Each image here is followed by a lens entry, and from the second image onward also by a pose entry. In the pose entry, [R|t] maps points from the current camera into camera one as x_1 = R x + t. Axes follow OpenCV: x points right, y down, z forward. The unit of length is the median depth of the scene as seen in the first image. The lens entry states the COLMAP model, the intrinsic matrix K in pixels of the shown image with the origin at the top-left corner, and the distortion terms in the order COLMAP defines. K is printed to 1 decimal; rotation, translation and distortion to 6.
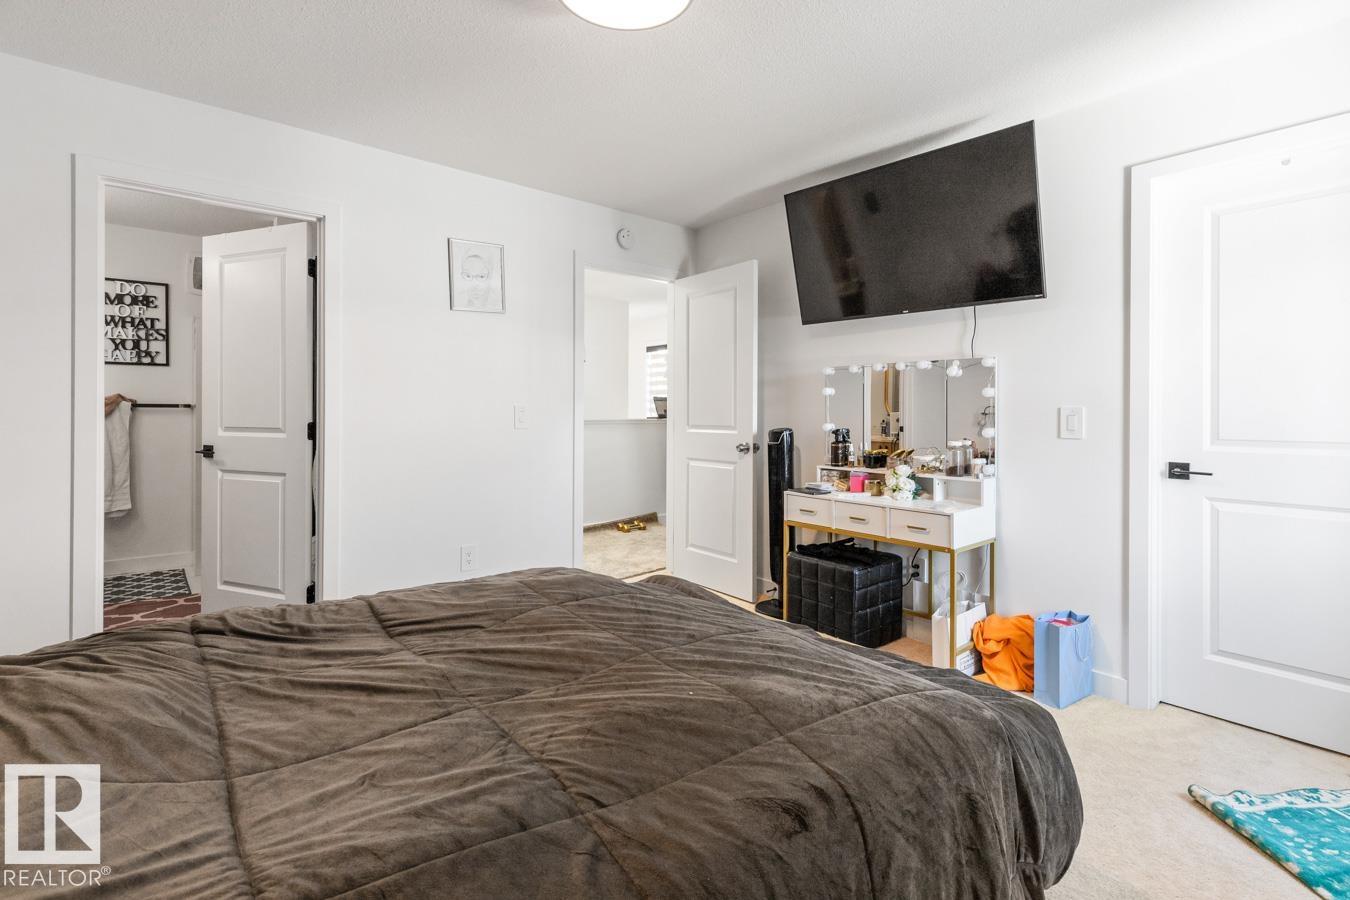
lens RADIAL K [[621.6, 0, 671.0], [0, 621.6, 447.2], [0, 0, 1]] dist [0.008671, -0.000011]
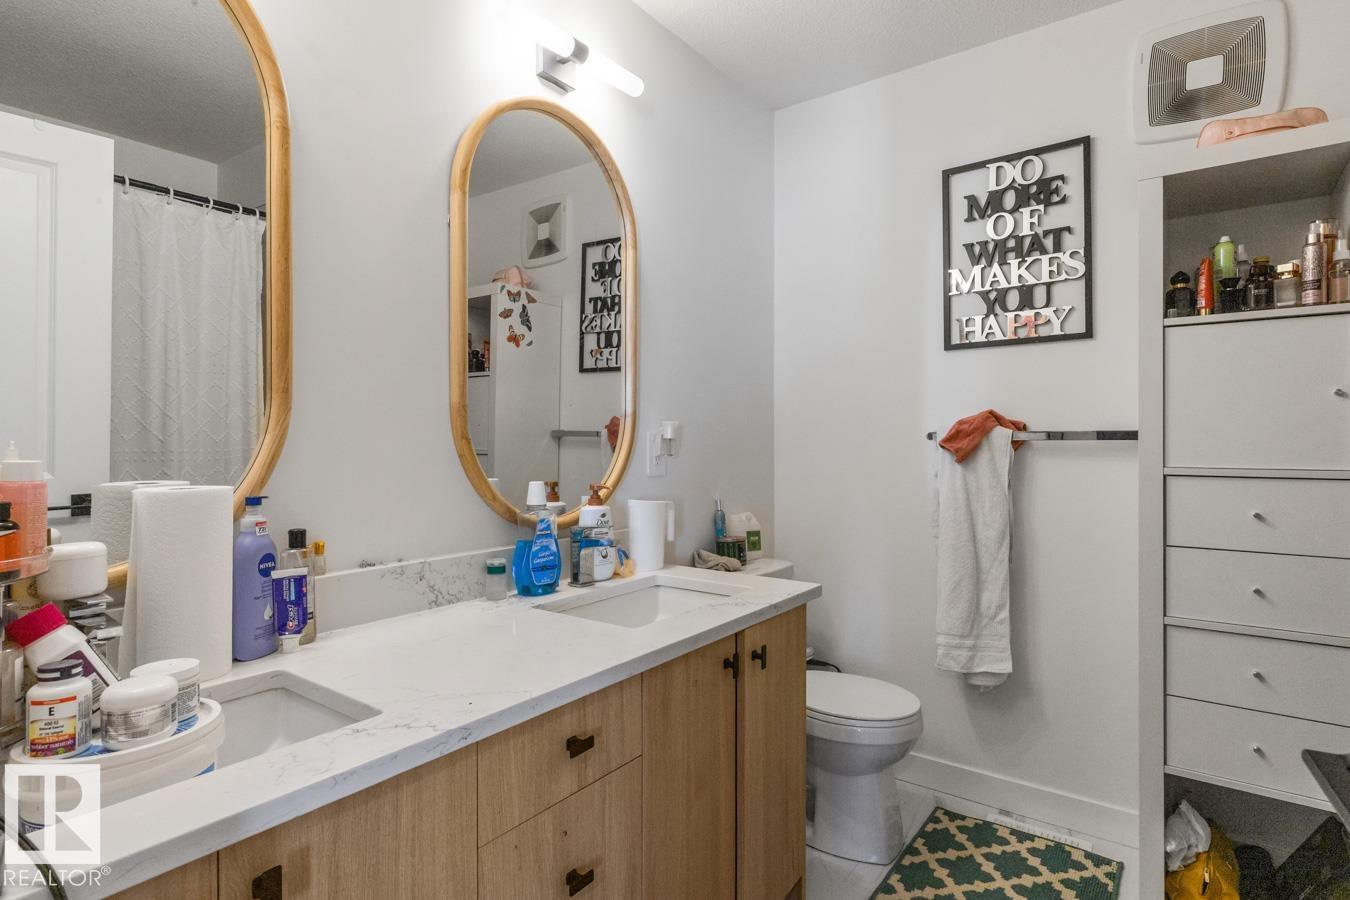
lens RADIAL K [[708.6, 0, 673.4], [0, 708.6, 443.5], [0, 0, 1]] dist [-0.006969, -0.000655]
pose [[0.331624, 0.003086, -0.943407, -0.467317], [-0.003103, 0.999993, 0.002181, -0.060572], [0.943406, 0.002204, 0.331631, 0.602336]]
